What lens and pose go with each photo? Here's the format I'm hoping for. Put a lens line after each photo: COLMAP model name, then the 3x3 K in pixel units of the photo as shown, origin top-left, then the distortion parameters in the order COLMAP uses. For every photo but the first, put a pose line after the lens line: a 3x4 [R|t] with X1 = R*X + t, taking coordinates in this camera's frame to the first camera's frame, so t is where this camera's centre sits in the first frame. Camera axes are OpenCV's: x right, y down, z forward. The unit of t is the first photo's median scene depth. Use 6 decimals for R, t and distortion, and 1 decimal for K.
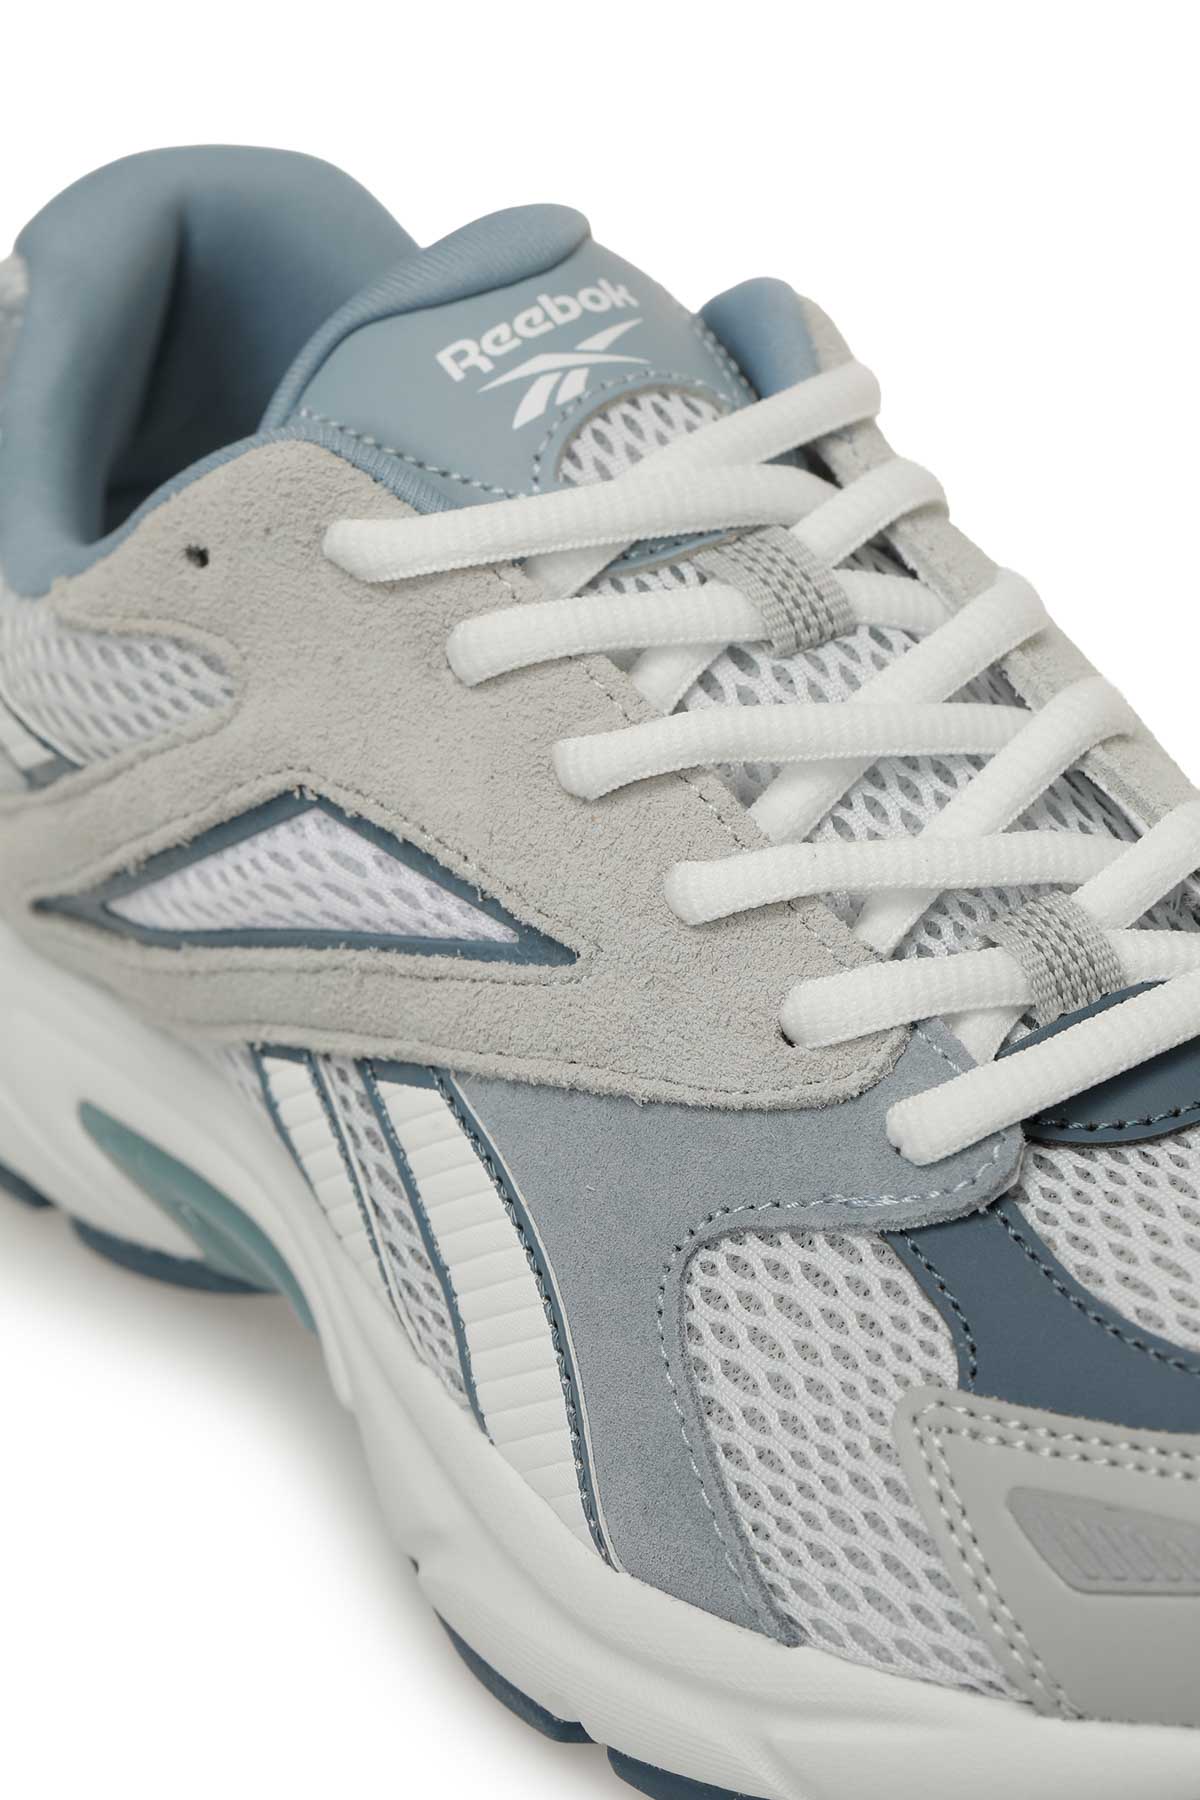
lens RADIAL K [[5627.4, 0, 600.0], [0, 5627.4, 900.0], [0, 0, 1]] dist [0.087475, 1.198089]
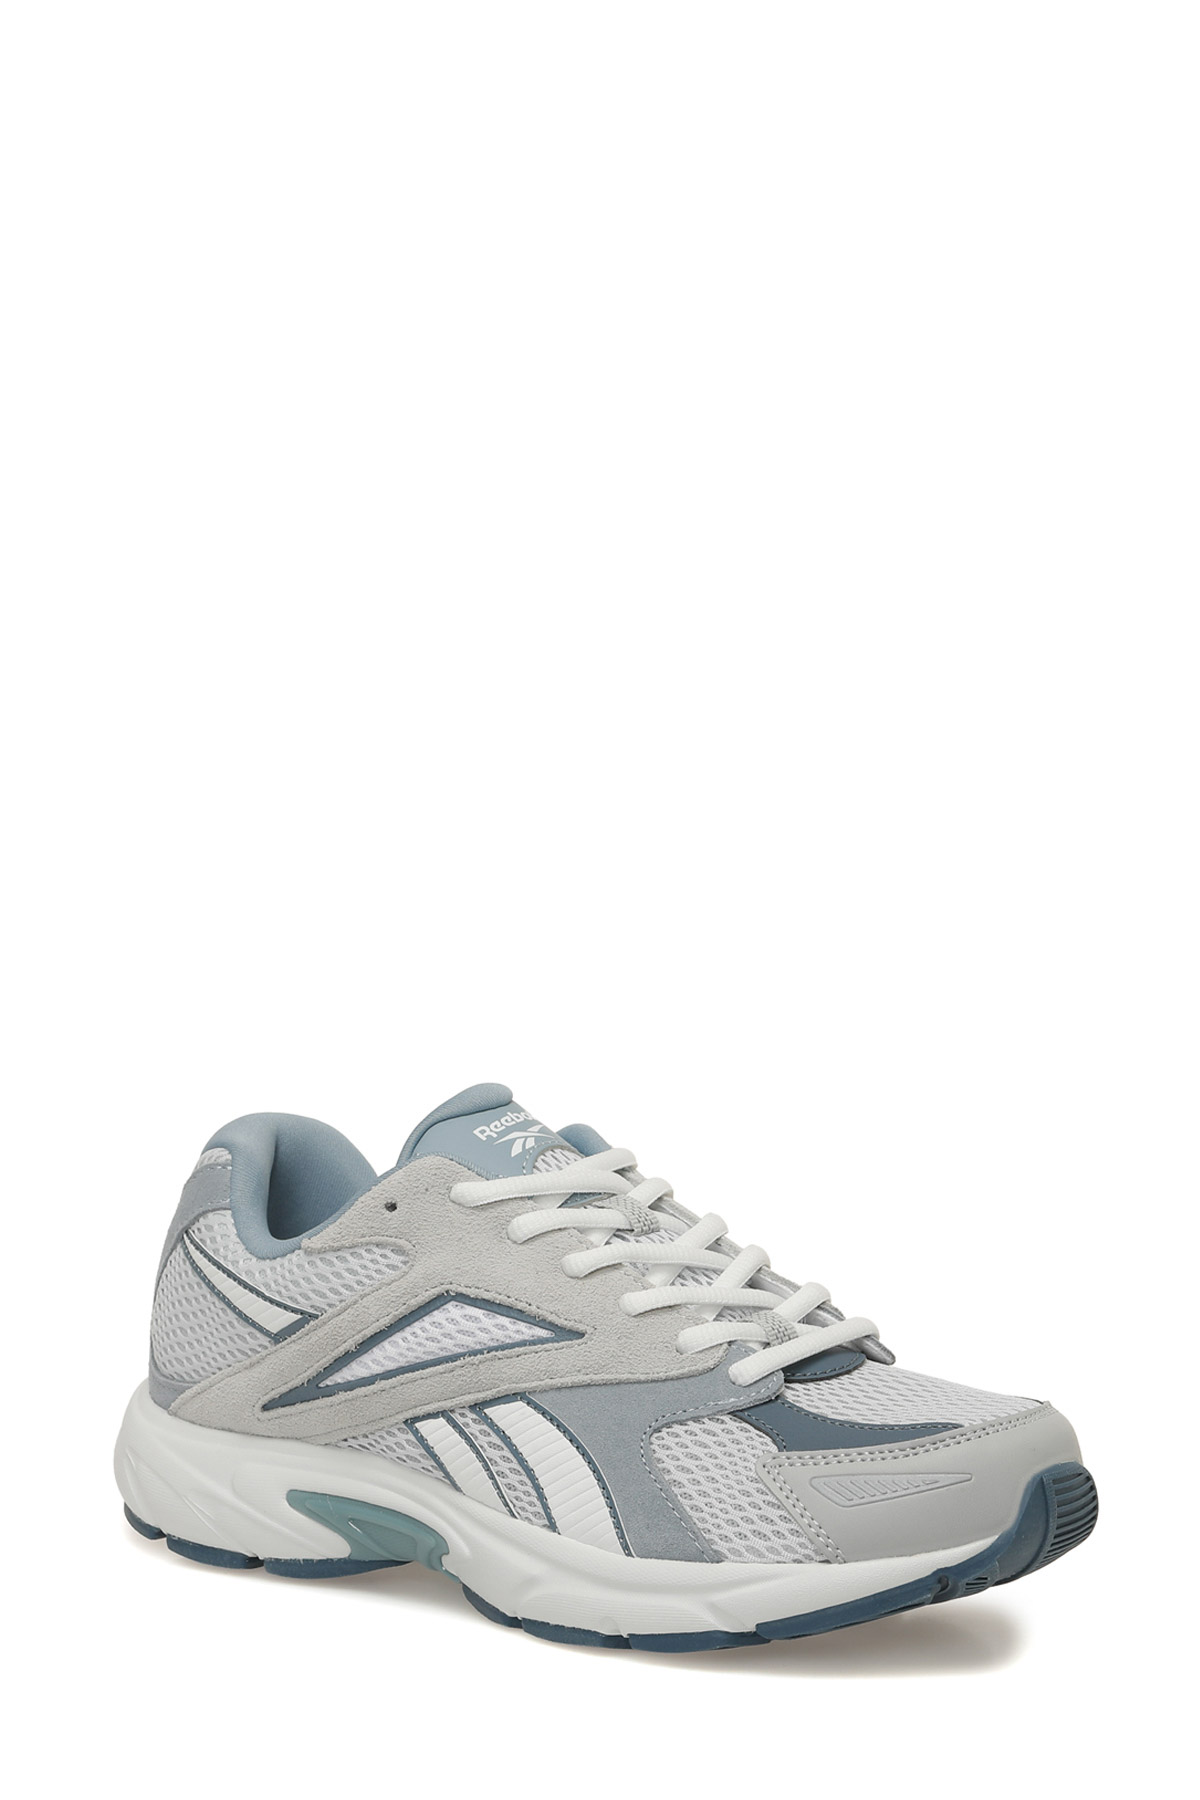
lens RADIAL K [[5627.4, 0, 600.0], [0, 5627.4, 900.0], [0, 0, 1]] dist [0.087475, 1.198089]
pose [[0.955335, 0.018752, 0.294930, -0.721252], [0.087708, 0.935028, -0.343554, 0.673222], [-0.282210, 0.354077, 0.891621, -1.263821]]
